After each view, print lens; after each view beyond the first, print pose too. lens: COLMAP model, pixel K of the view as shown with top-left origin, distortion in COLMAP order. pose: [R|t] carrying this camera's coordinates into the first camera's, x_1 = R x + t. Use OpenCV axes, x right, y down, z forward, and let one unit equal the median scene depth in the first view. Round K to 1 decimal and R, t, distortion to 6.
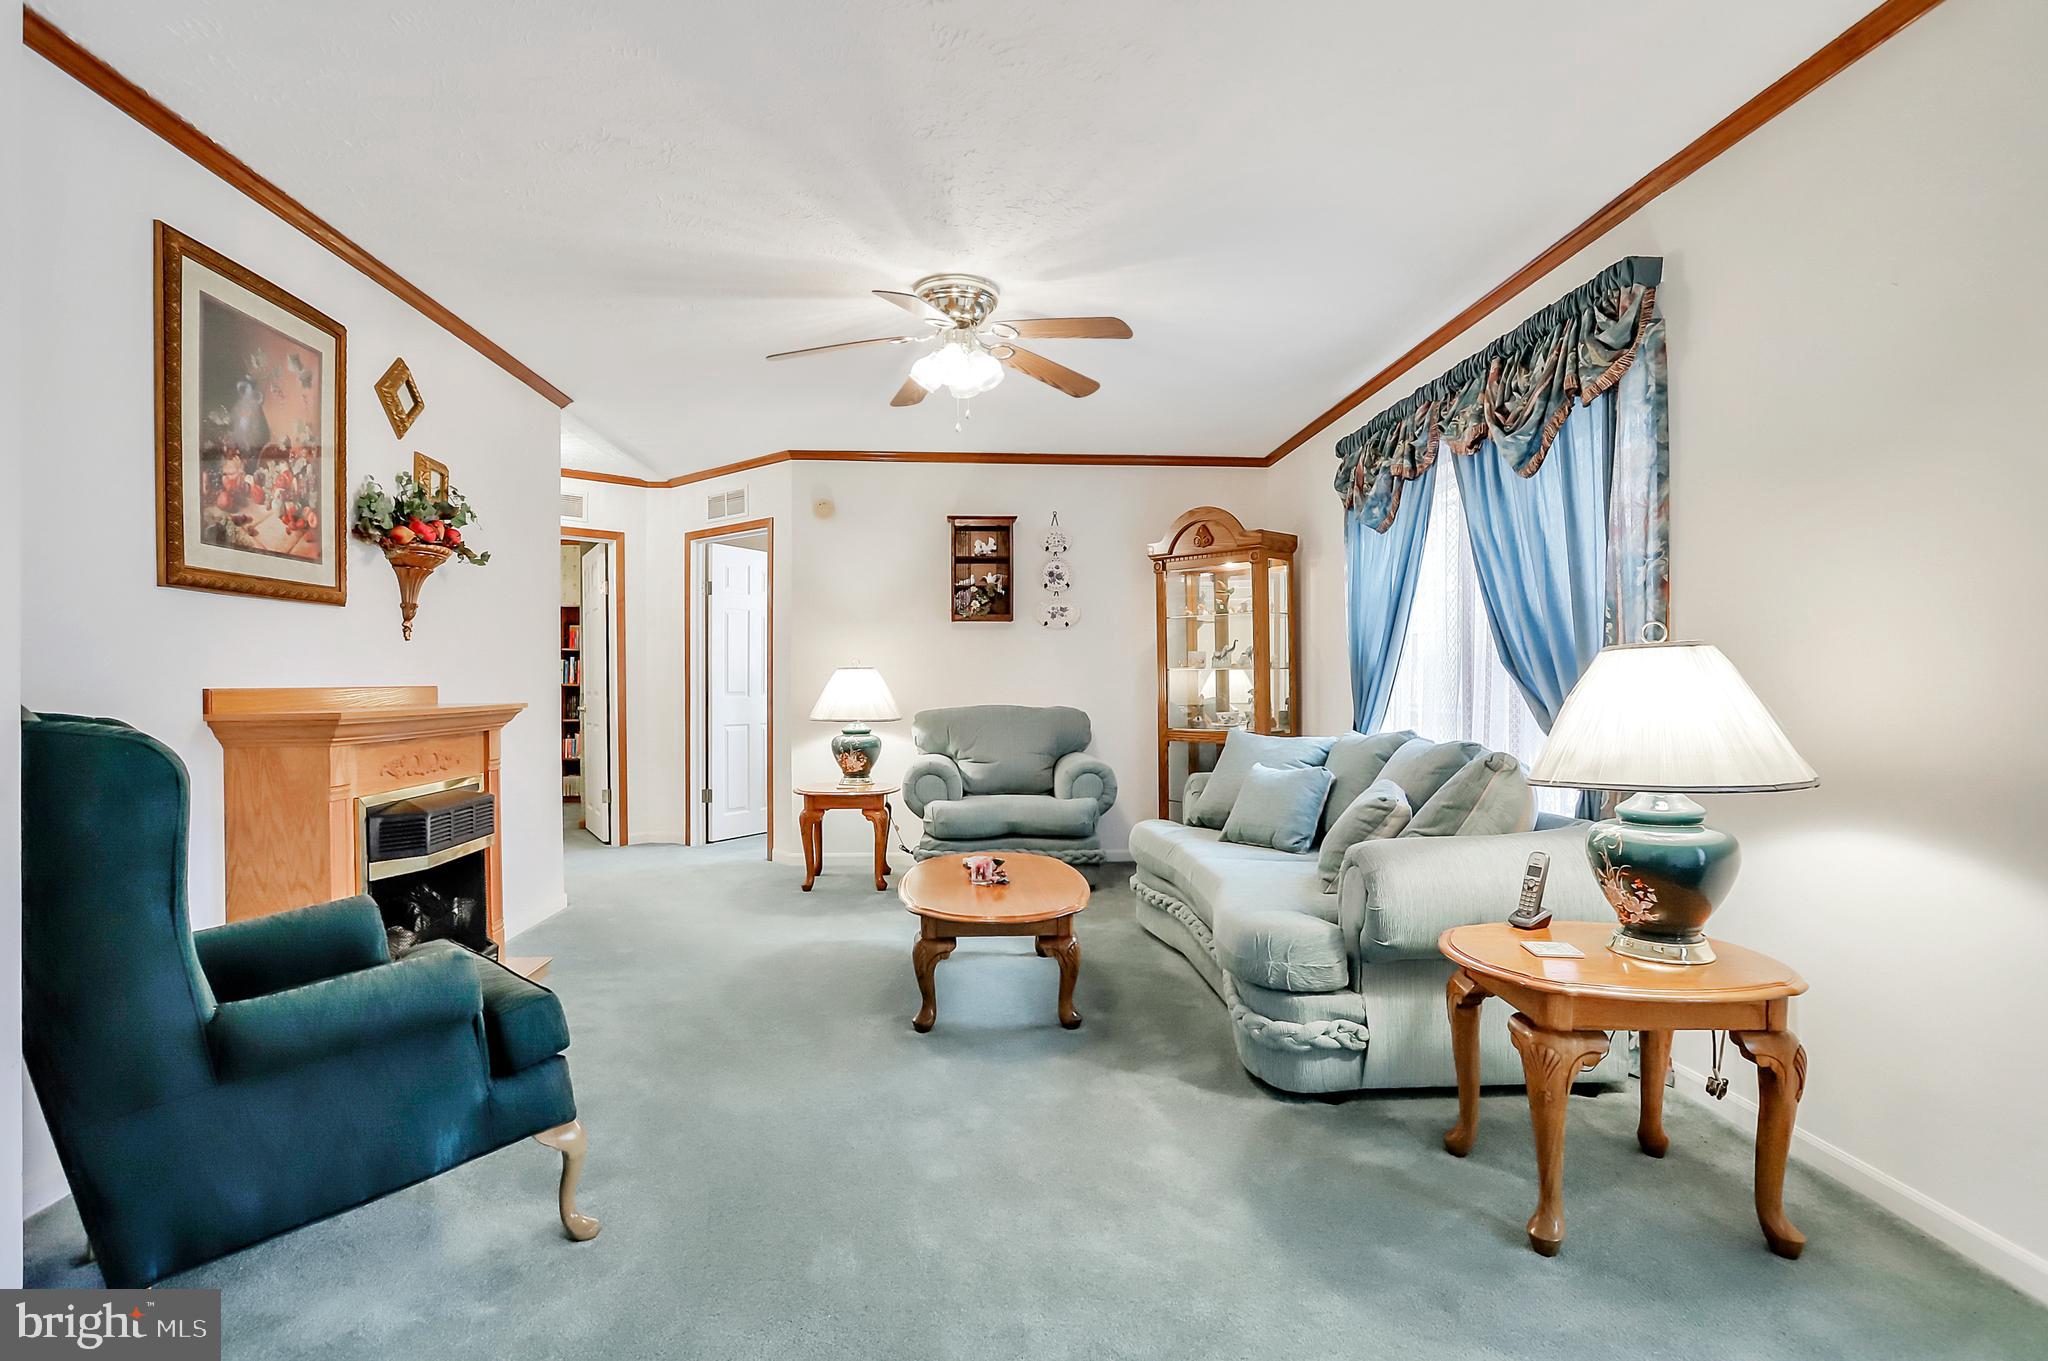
lens RADIAL K [[1028.4, 0, 1048.4], [0, 1028.4, 646.9], [0, 0, 1]] dist [-0.071474, 0.081163]
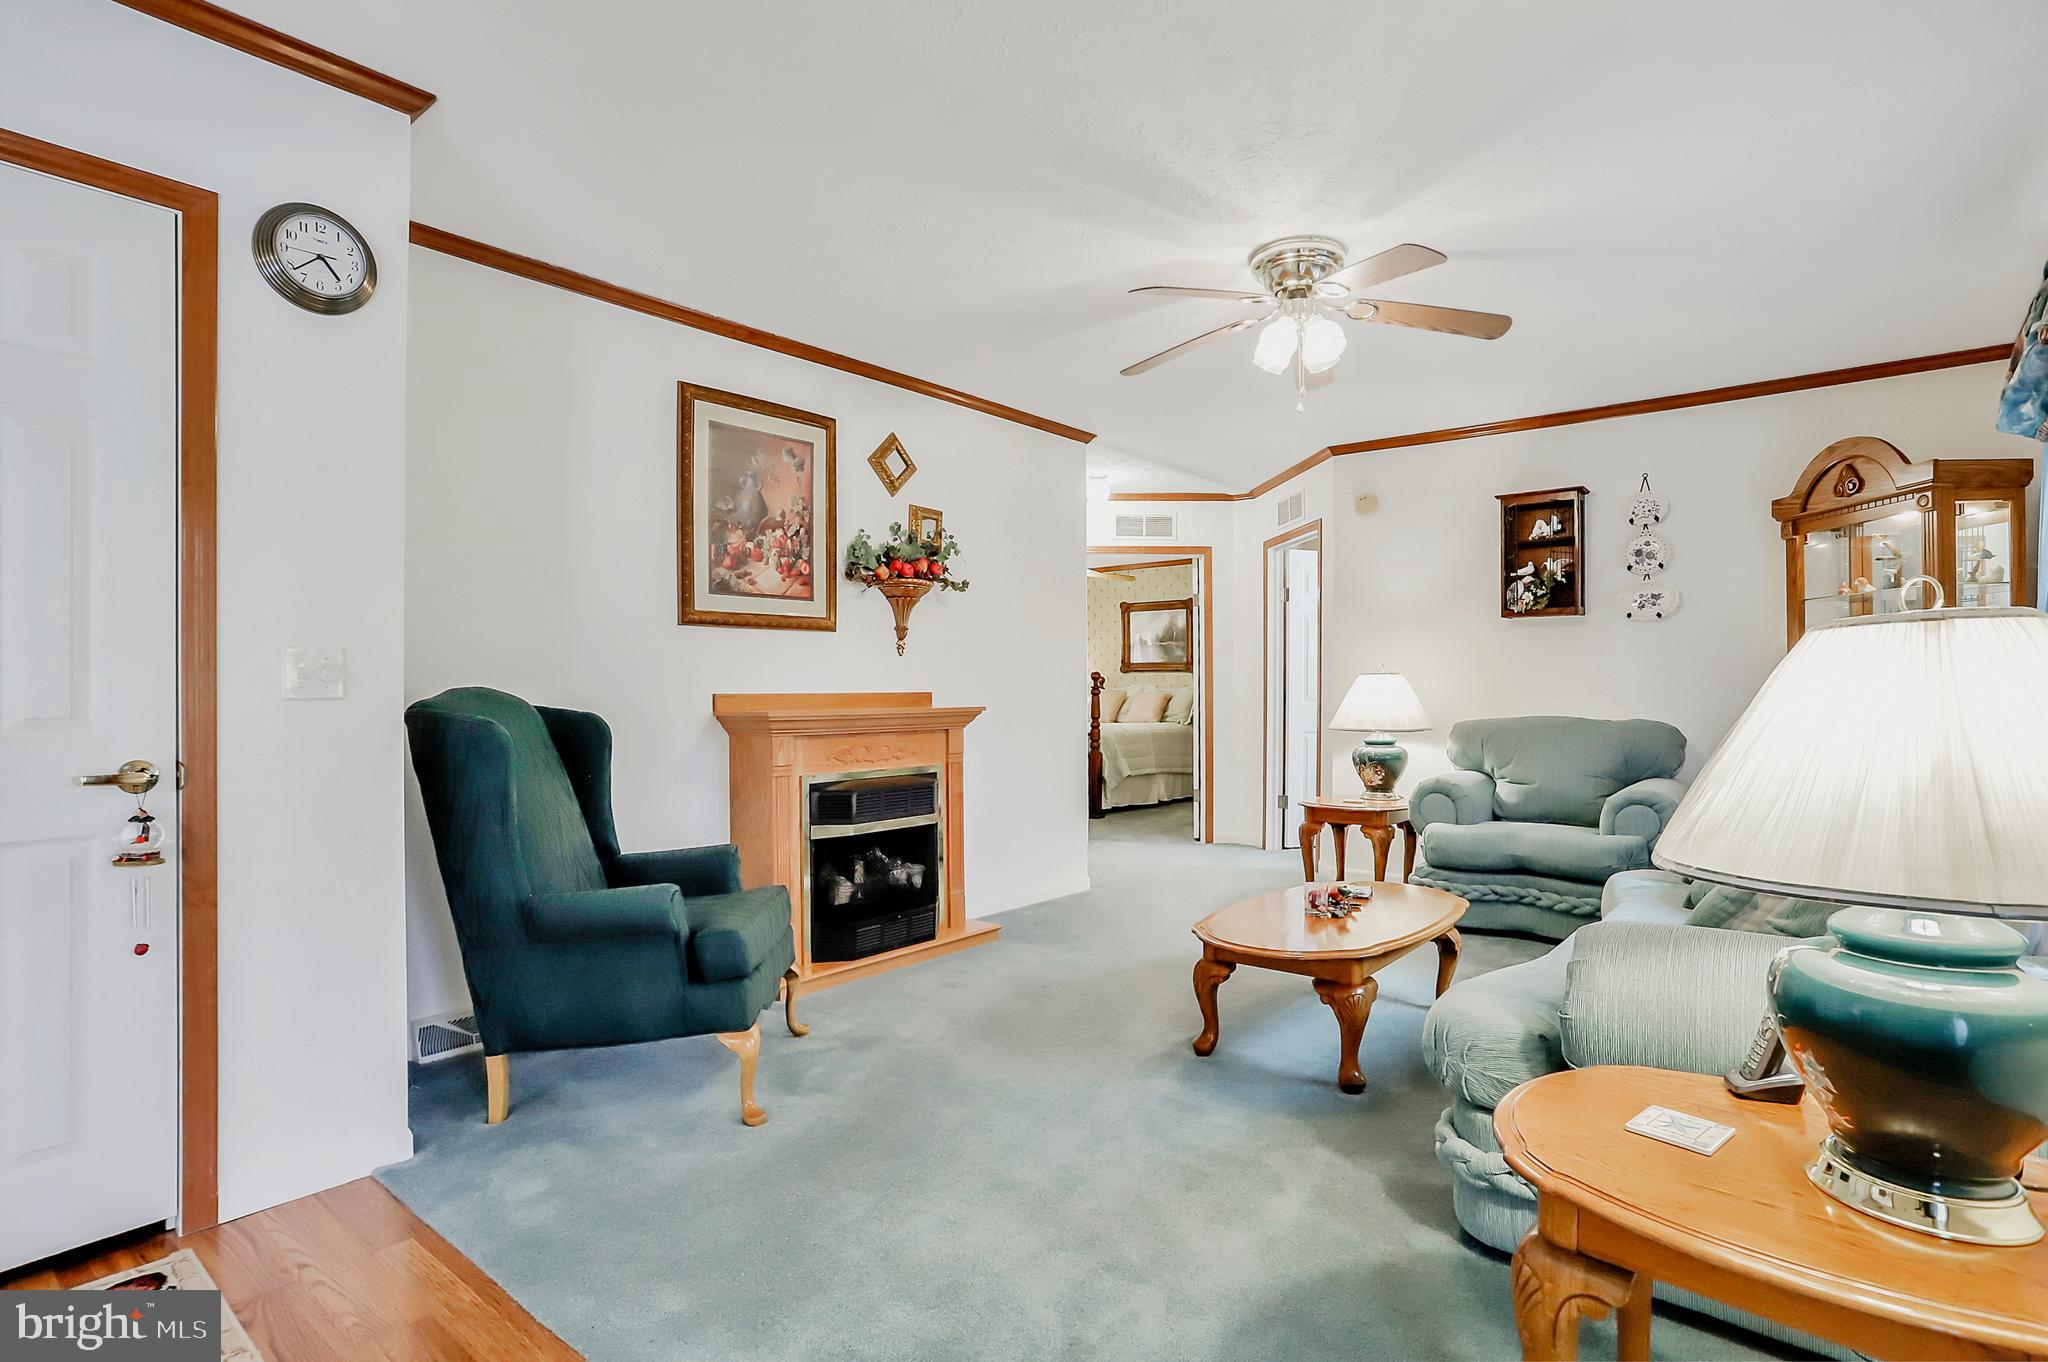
lens RADIAL K [[1040.0, 0, 1024.0], [0, 1040.0, 681.0], [0, 0, 1]] dist [-0.003311, 0.000501]
pose [[0.728094, -0.002693, -0.685472, 0.406728], [0.022320, 0.999555, 0.019780, 0.002972], [0.685114, -0.029702, 0.727830, 0.175154]]
